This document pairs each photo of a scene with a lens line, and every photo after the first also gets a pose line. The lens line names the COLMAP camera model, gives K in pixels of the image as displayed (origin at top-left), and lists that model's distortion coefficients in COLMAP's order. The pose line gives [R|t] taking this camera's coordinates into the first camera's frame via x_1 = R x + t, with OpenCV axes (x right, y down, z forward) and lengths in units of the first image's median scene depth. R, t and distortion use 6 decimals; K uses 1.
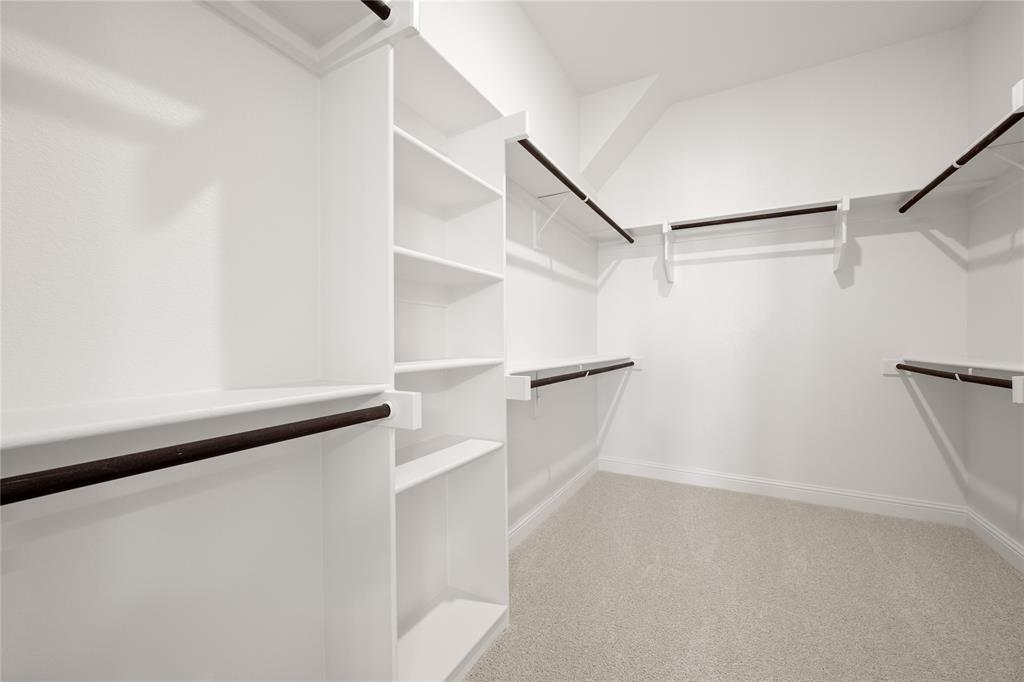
lens RADIAL K [[405.5, 0, 512.9], [0, 405.5, 340.2], [0, 0, 1]] dist [0.002905, -0.000778]
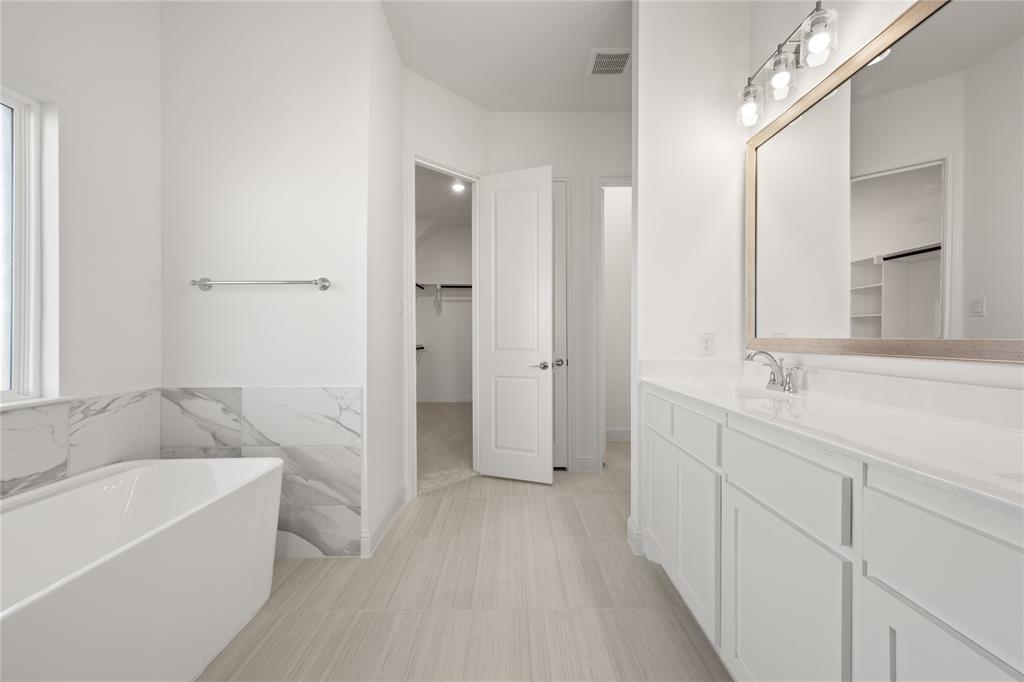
lens RADIAL K [[405.5, 0, 512.2], [0, 405.5, 335.4], [0, 0, 1]] dist [0.002905, -0.000778]
pose [[0.872233, 0.000934, 0.489089, -0.345766], [-0.002877, 0.999991, 0.003221, -0.012559], [-0.489082, -0.004217, 0.872228, -1.099774]]
